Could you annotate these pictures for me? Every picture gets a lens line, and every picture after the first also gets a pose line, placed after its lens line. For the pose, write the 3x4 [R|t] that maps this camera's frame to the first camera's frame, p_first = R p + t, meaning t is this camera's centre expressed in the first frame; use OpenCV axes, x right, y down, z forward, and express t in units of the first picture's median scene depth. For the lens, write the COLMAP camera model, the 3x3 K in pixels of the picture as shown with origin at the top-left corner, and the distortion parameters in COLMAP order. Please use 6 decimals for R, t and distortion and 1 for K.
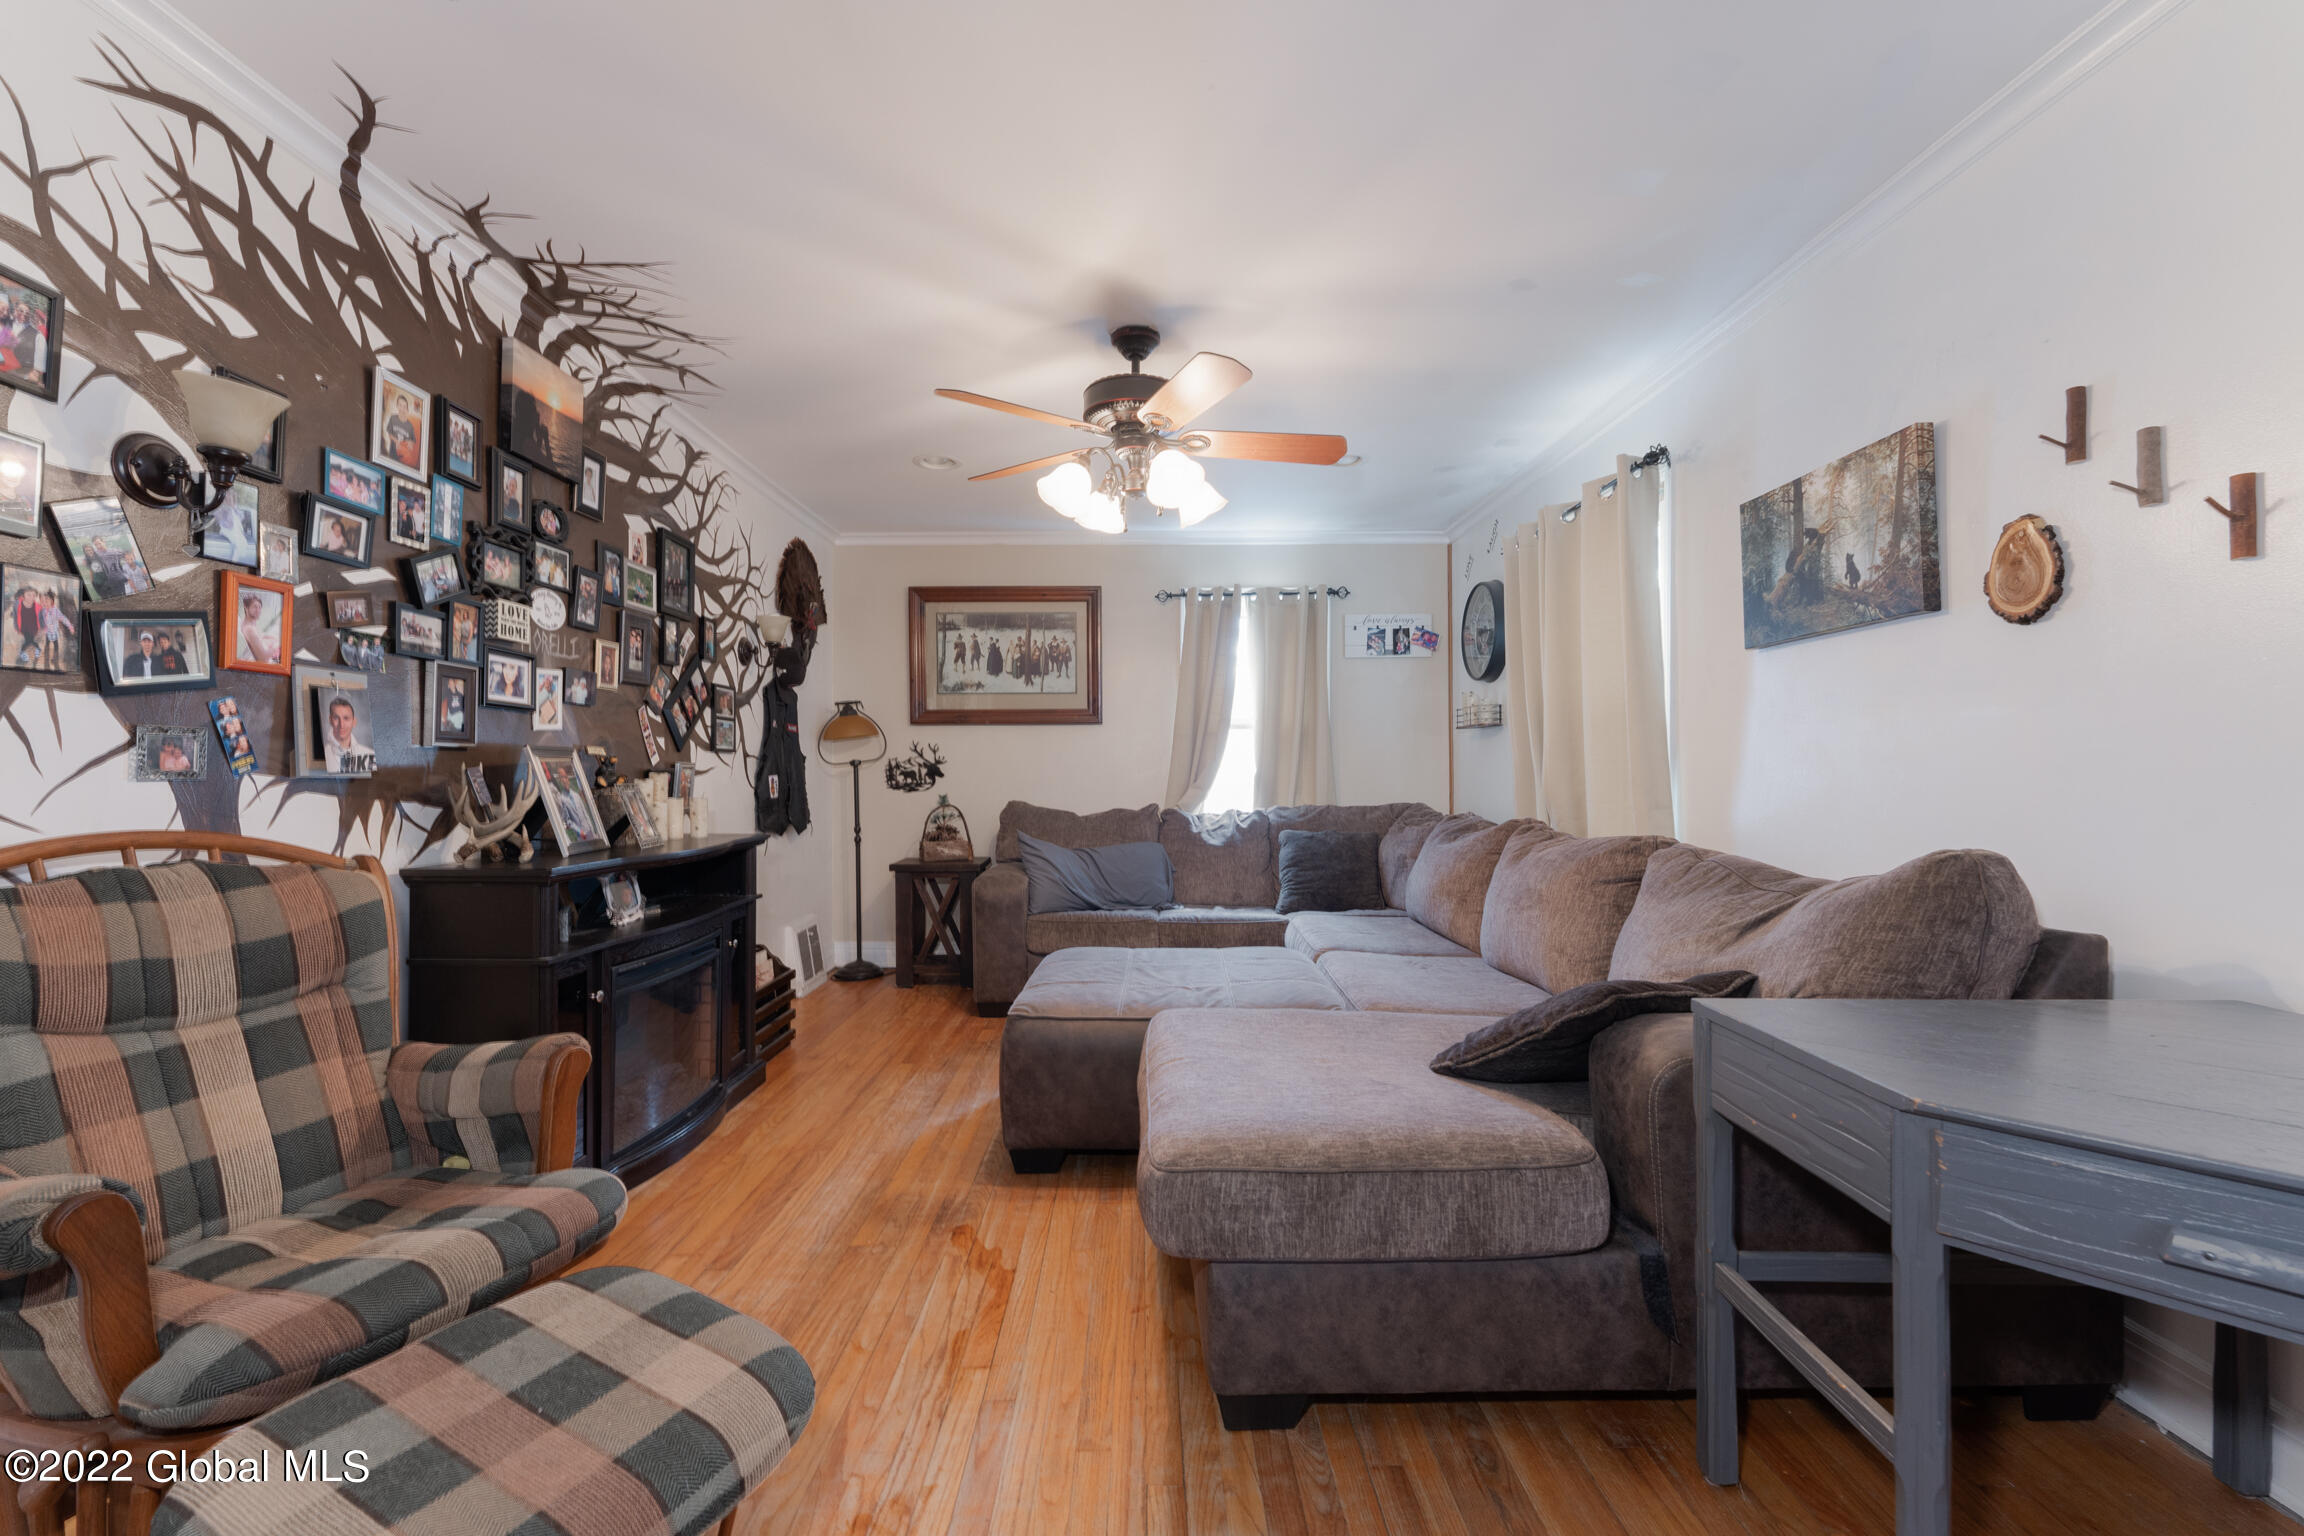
lens RADIAL K [[937.0, 0, 1146.2], [0, 937.0, 765.9], [0, 0, 1]] dist [0.001694, 0.000207]
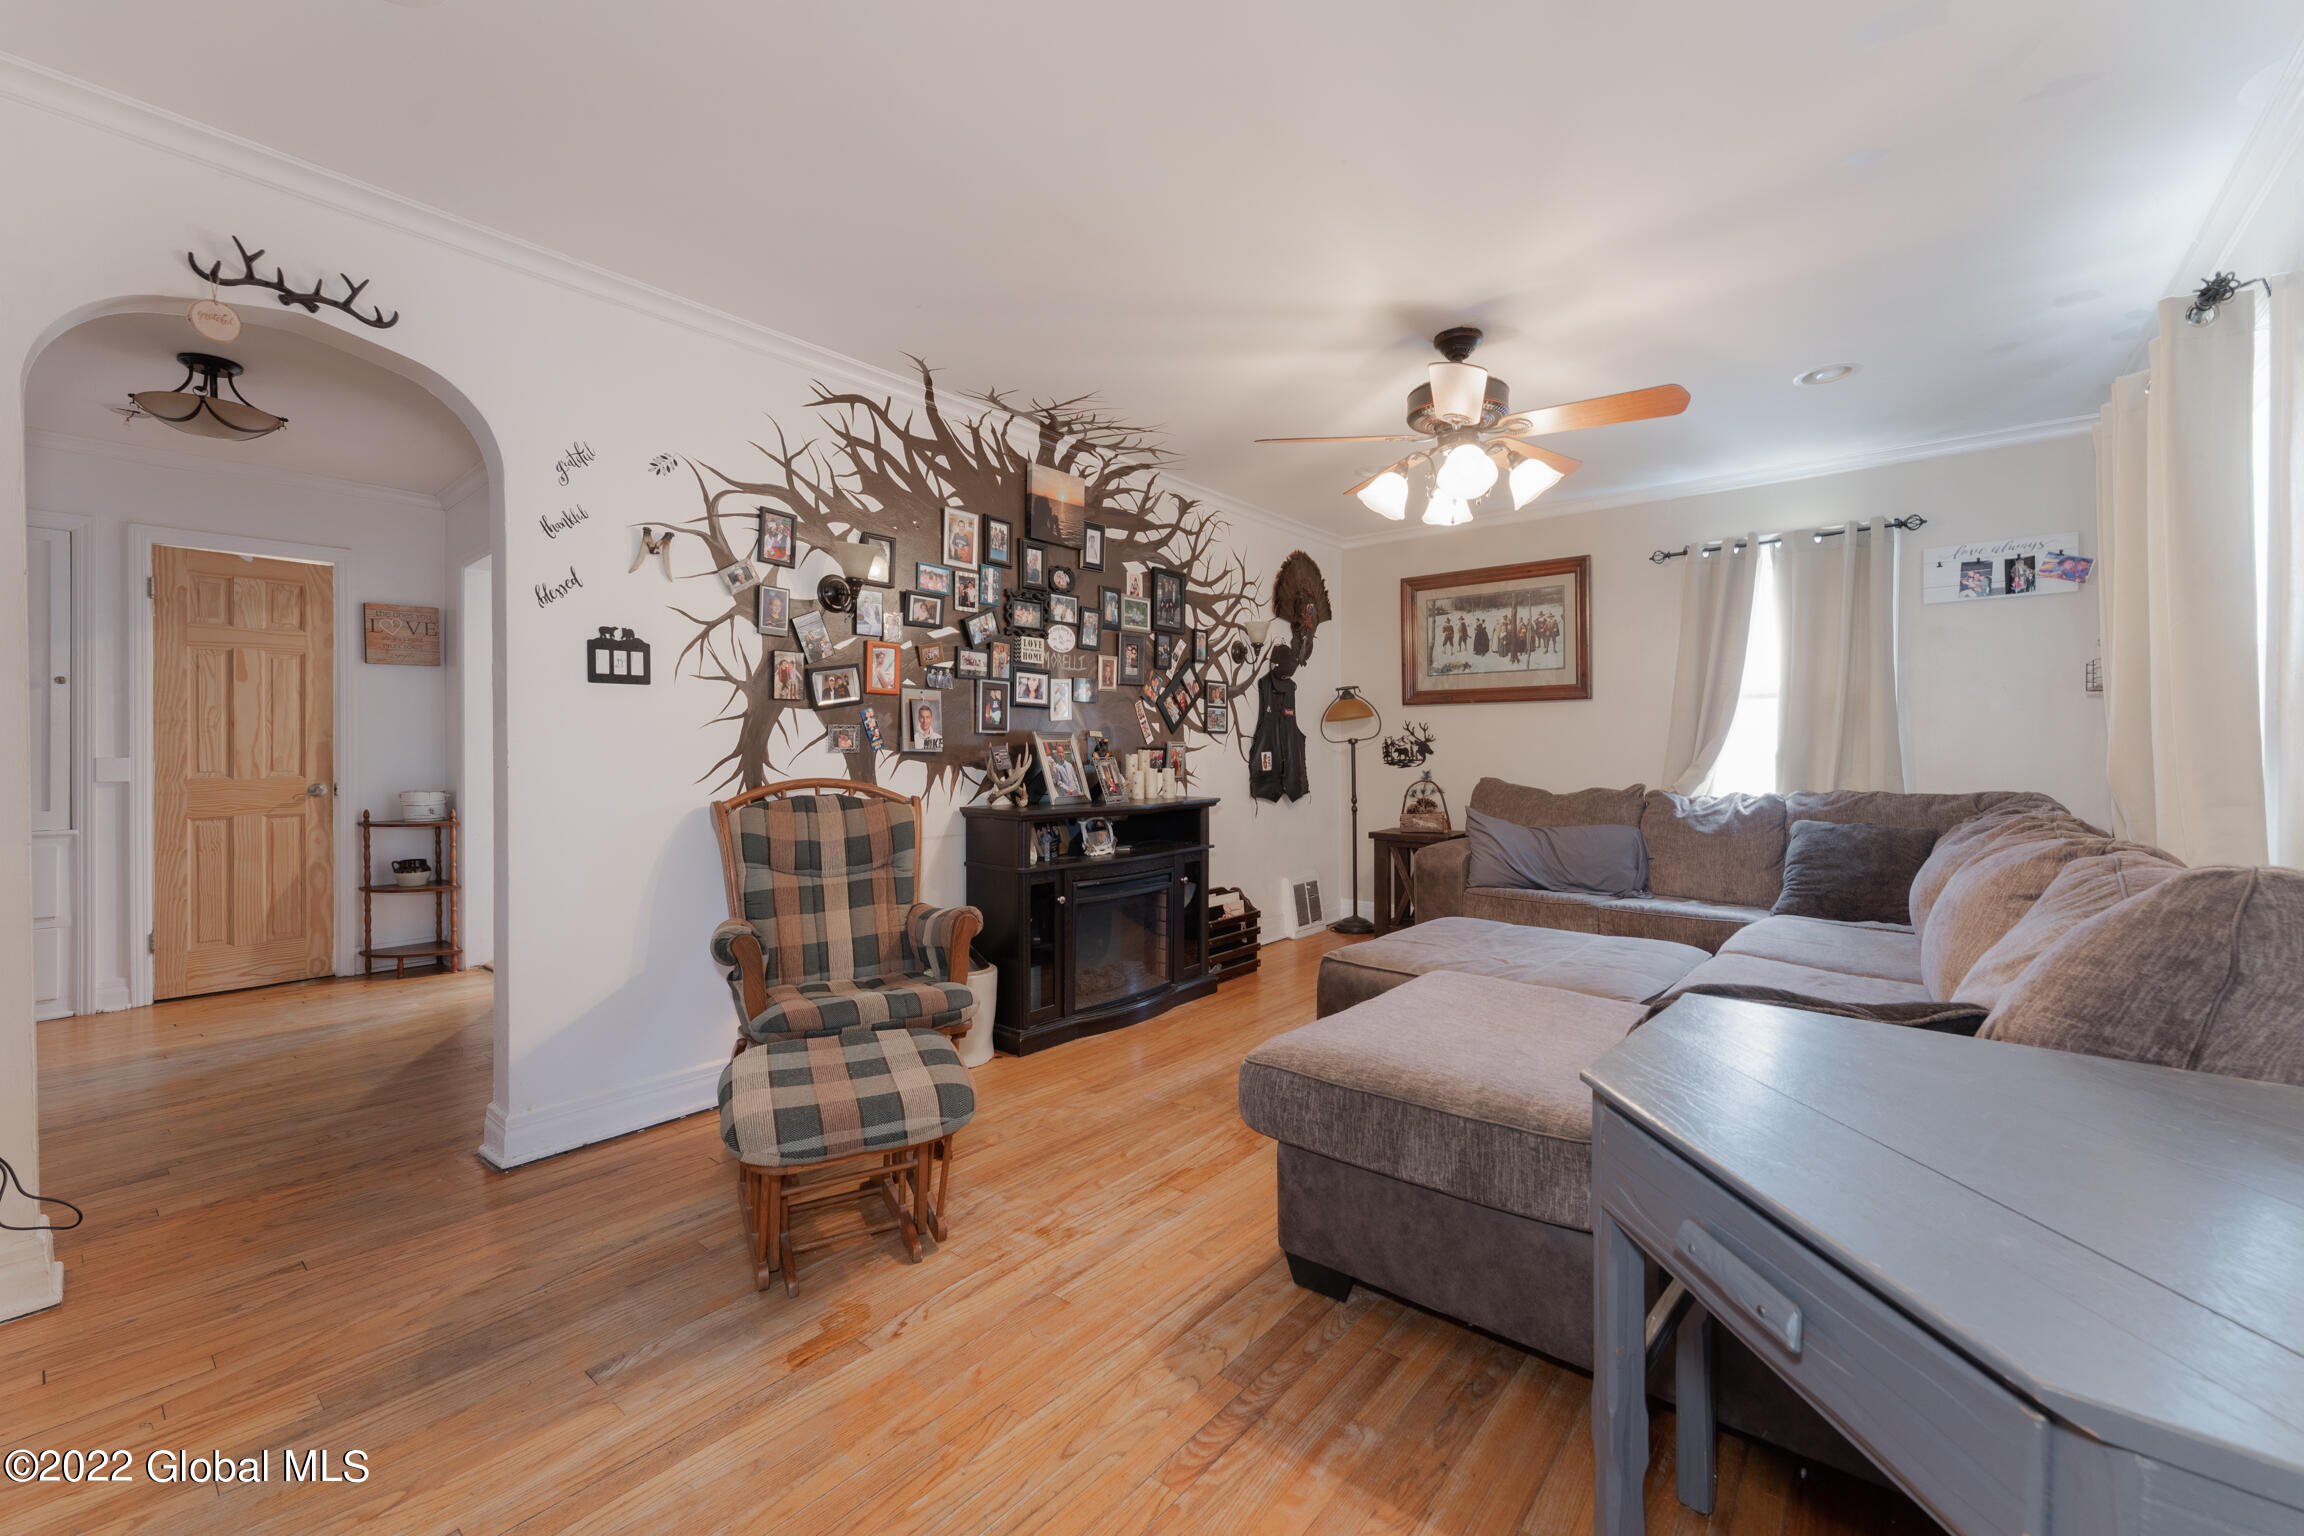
lens RADIAL K [[937.0, 0, 1144.4], [0, 937.0, 749.9], [0, 0, 1]] dist [0.001694, 0.000207]
pose [[0.759411, 0.002952, -0.650605, 0.492951], [0.001914, 0.999975, 0.006771, -0.001621], [0.650608, -0.006387, 0.759387, -0.040967]]
